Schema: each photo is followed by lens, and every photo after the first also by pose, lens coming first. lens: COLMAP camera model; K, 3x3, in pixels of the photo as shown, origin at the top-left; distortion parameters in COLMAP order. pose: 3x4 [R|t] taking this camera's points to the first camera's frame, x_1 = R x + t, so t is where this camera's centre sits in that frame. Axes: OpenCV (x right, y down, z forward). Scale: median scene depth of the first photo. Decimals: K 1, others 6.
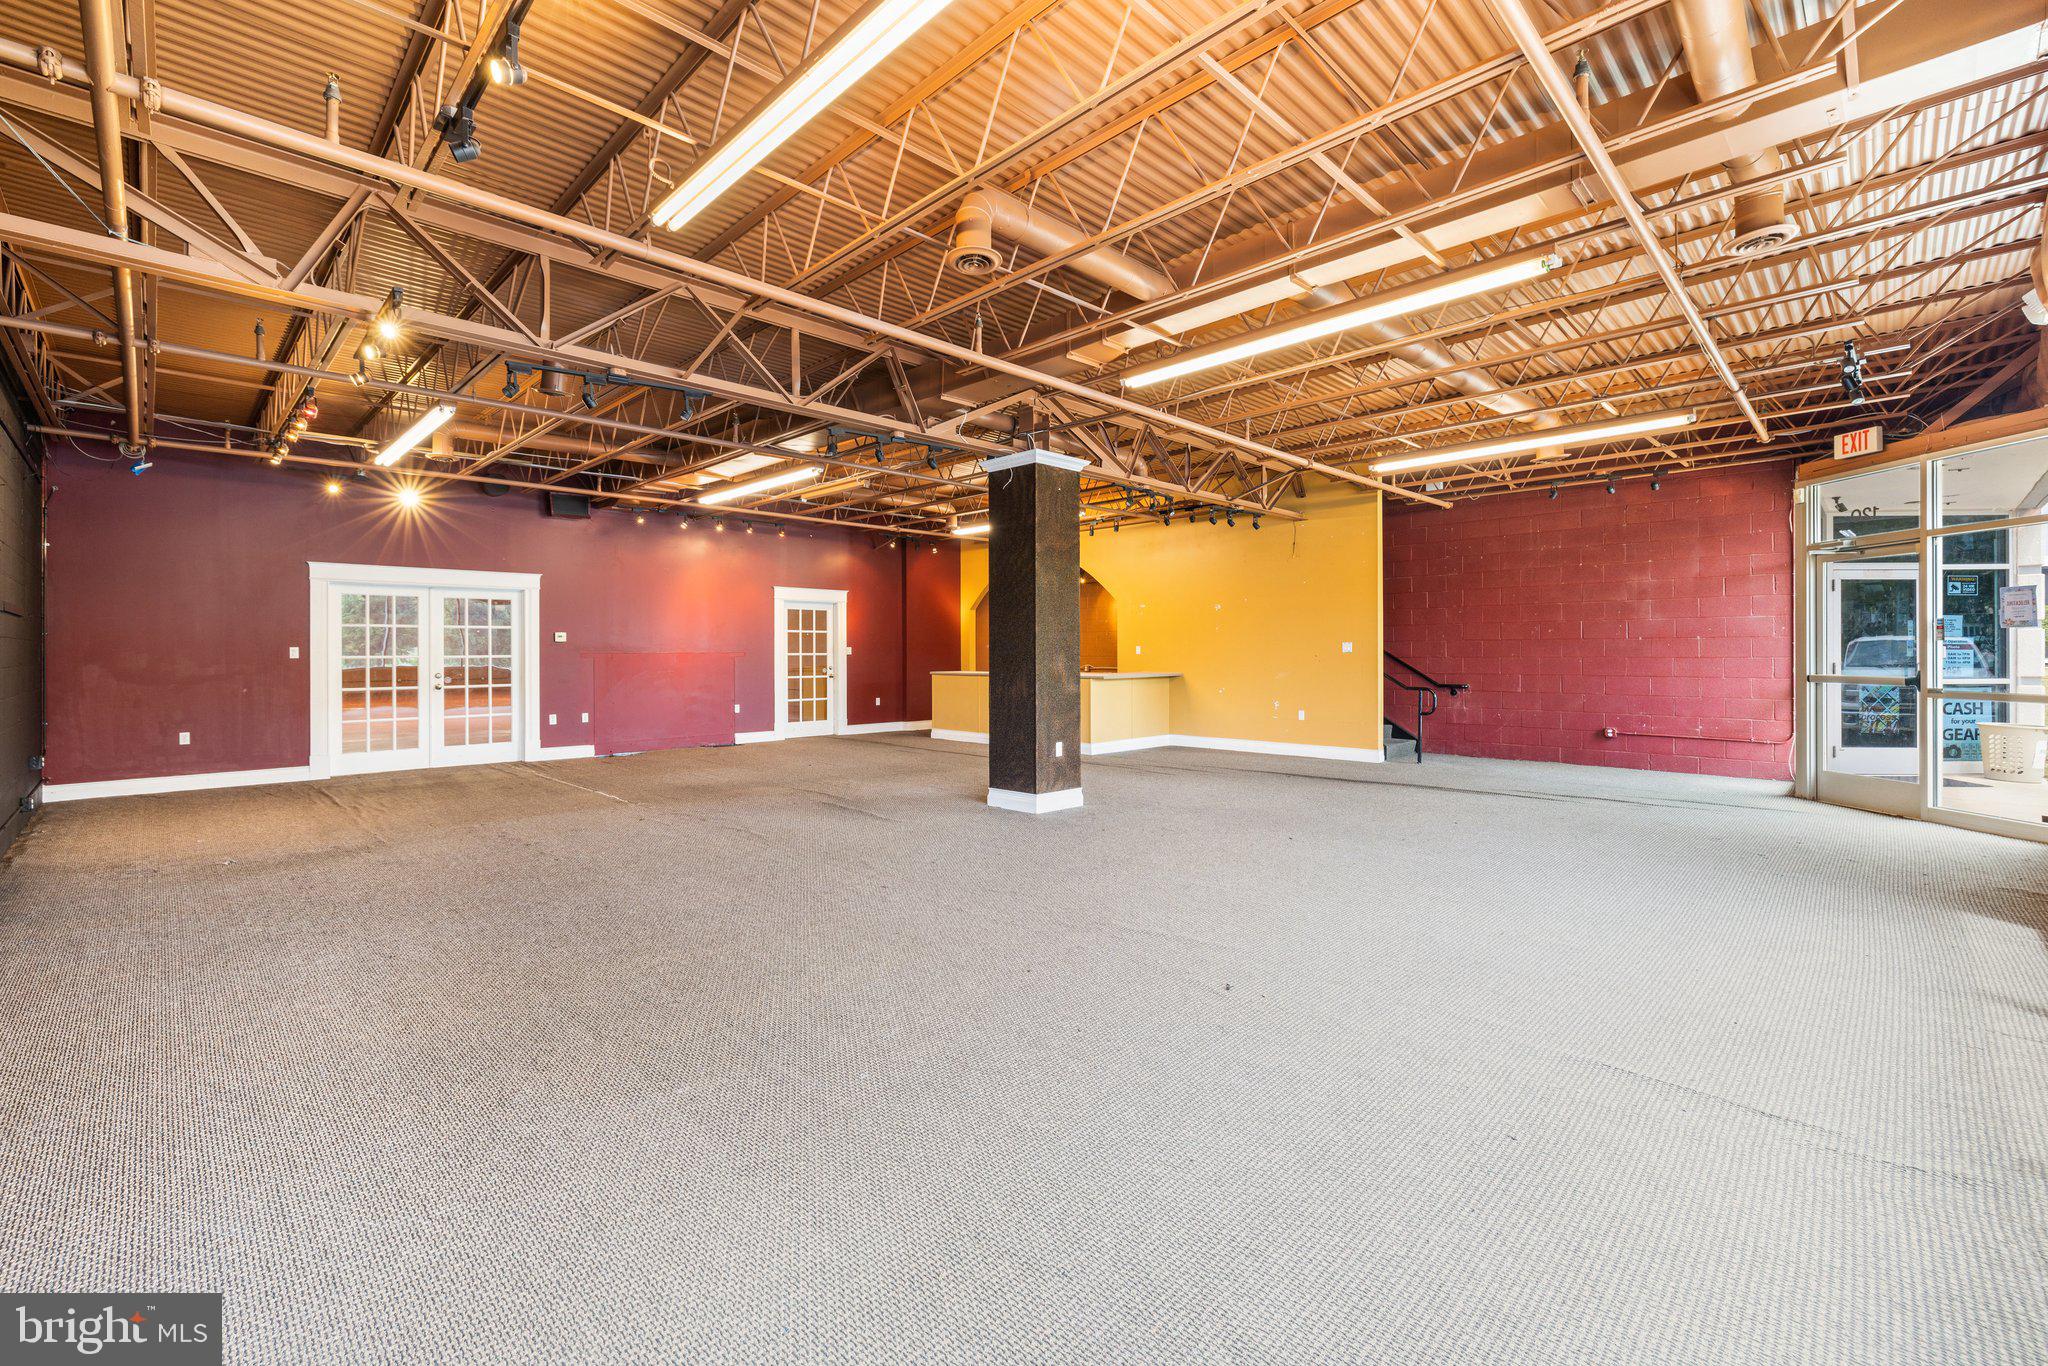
lens RADIAL K [[876.3, 0, 1019.8], [0, 876.3, 664.8], [0, 0, 1]] dist [-0.011520, -0.000035]
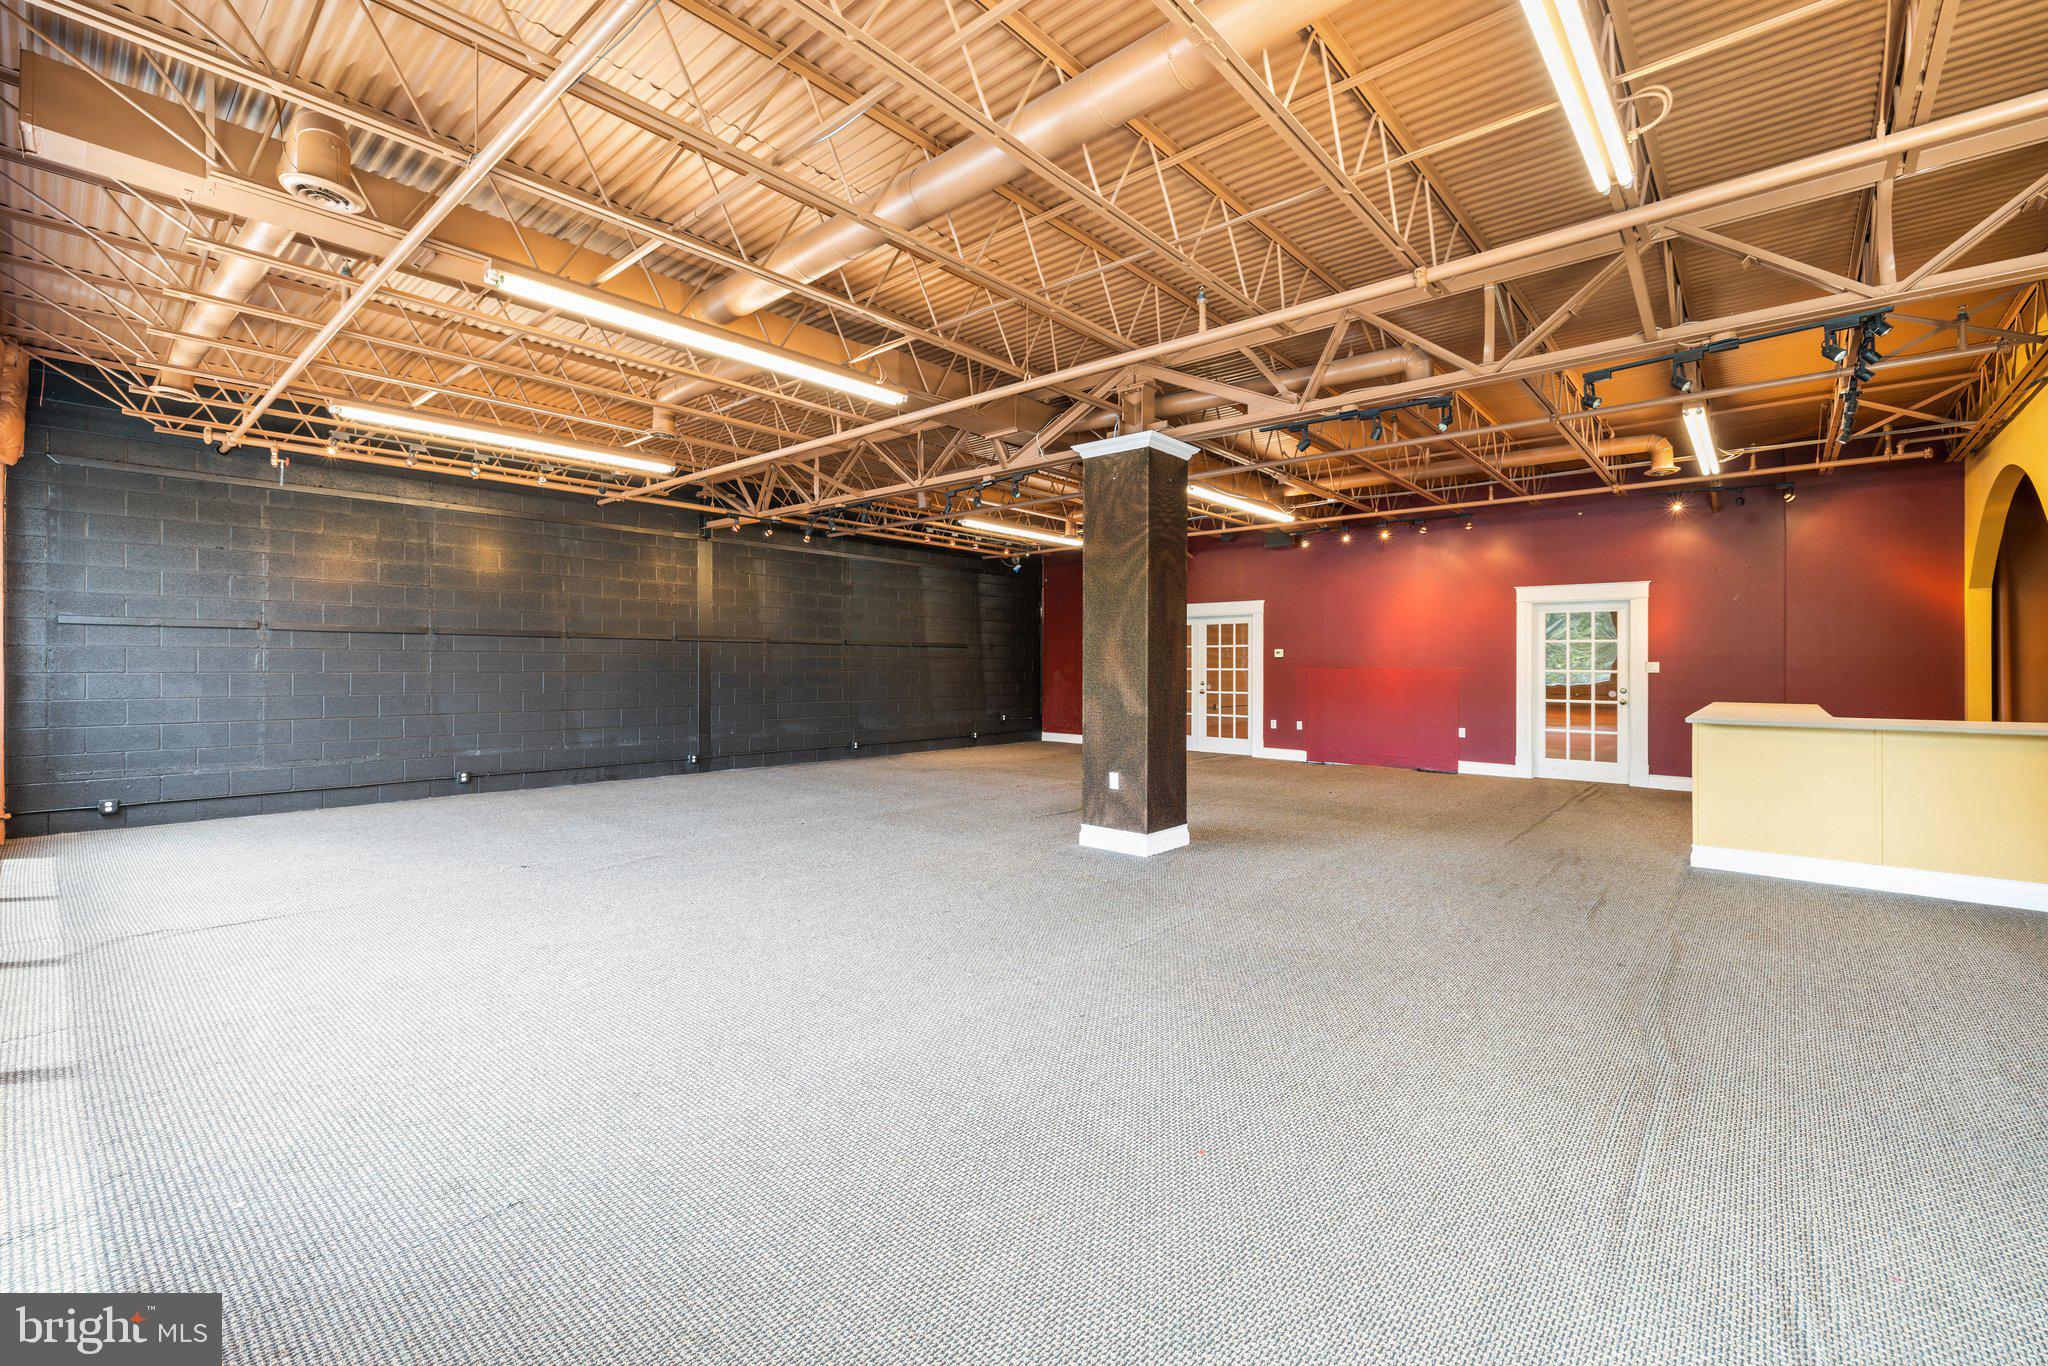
lens RADIAL K [[876.3, 0, 1027.1], [0, 876.3, 671.4], [0, 0, 1]] dist [-0.011520, -0.000035]
pose [[0.068497, 0.011045, -0.997590, 0.600452], [-0.019917, 0.999755, 0.009702, -0.012344], [0.997452, 0.019205, 0.068701, 0.594934]]
